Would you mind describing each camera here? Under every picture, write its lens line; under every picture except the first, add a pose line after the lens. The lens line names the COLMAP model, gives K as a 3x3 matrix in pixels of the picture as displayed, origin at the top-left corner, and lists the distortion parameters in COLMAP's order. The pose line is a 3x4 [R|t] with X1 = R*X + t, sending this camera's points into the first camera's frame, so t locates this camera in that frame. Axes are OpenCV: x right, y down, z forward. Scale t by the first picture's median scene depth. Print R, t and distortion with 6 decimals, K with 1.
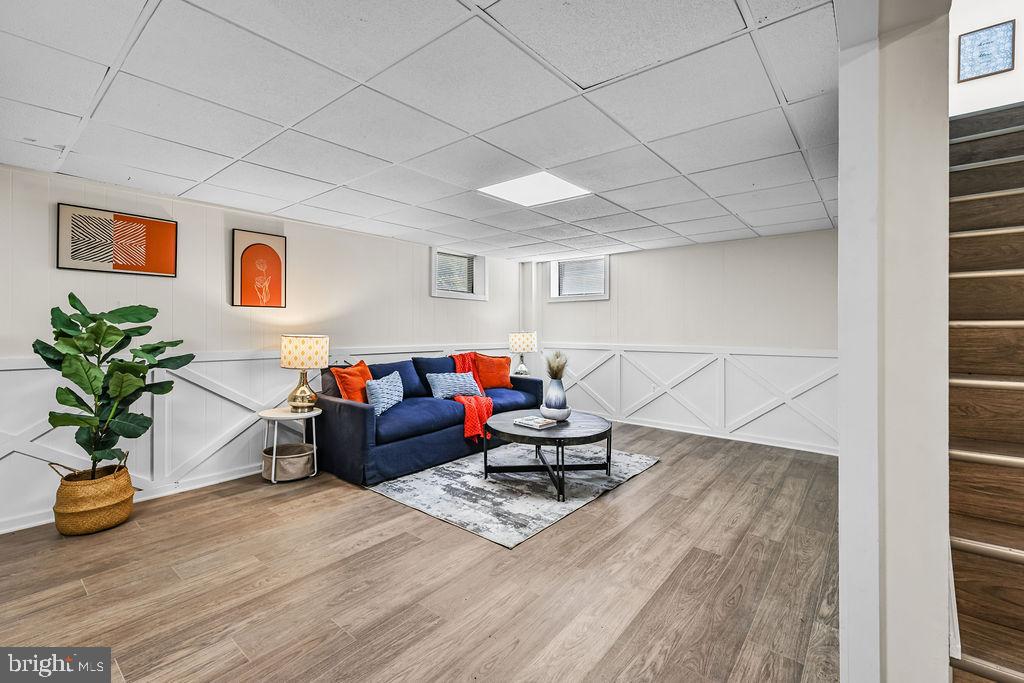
lens RADIAL K [[444.8, 0, 510.7], [0, 444.8, 333.8], [0, 0, 1]] dist [0.001286, 0.000114]
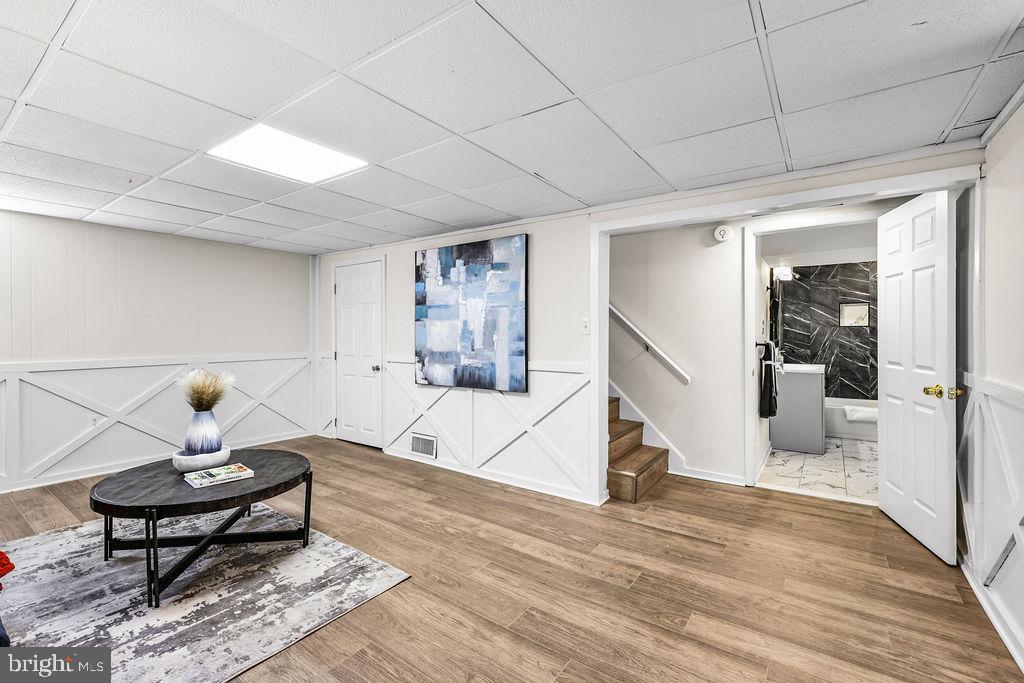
lens RADIAL K [[444.8, 0, 510.7], [0, 444.8, 333.8], [0, 0, 1]] dist [0.001286, 0.000114]
pose [[-0.071620, -0.004023, 0.997424, -0.749302], [0.011311, 0.999924, 0.004846, -0.018250], [-0.997368, 0.011629, -0.071570, 0.683373]]
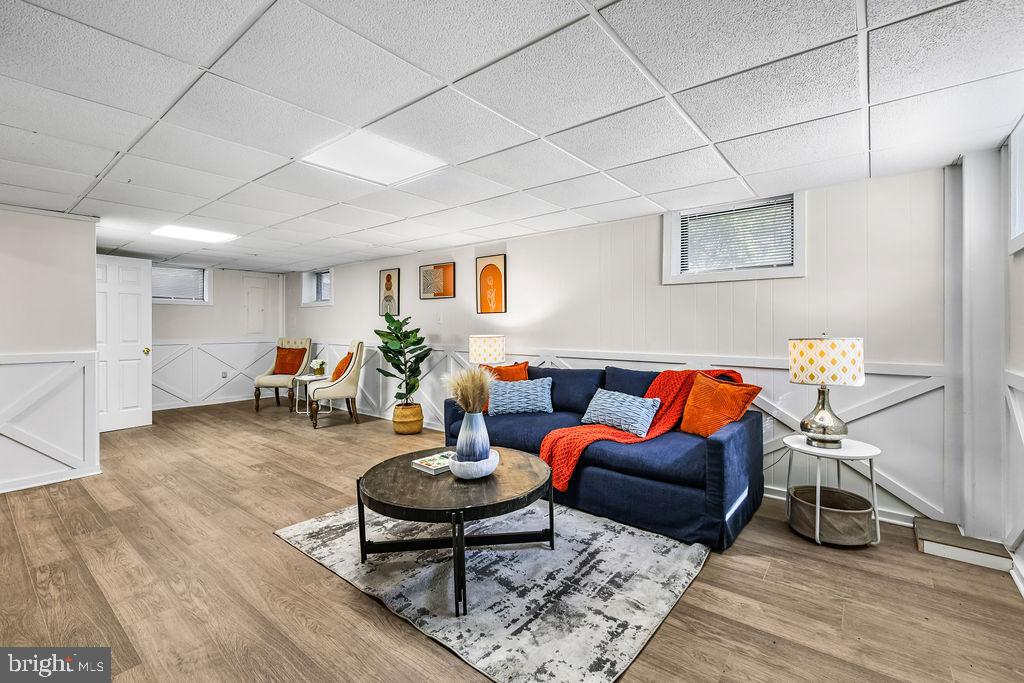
lens RADIAL K [[444.8, 0, 510.7], [0, 444.8, 333.8], [0, 0, 1]] dist [0.001286, 0.000114]
pose [[0.011055, 0.011479, -0.999873, 0.874320], [-0.010562, 0.999880, 0.011362, -0.018382], [0.999883, 0.010435, 0.011175, 1.252161]]
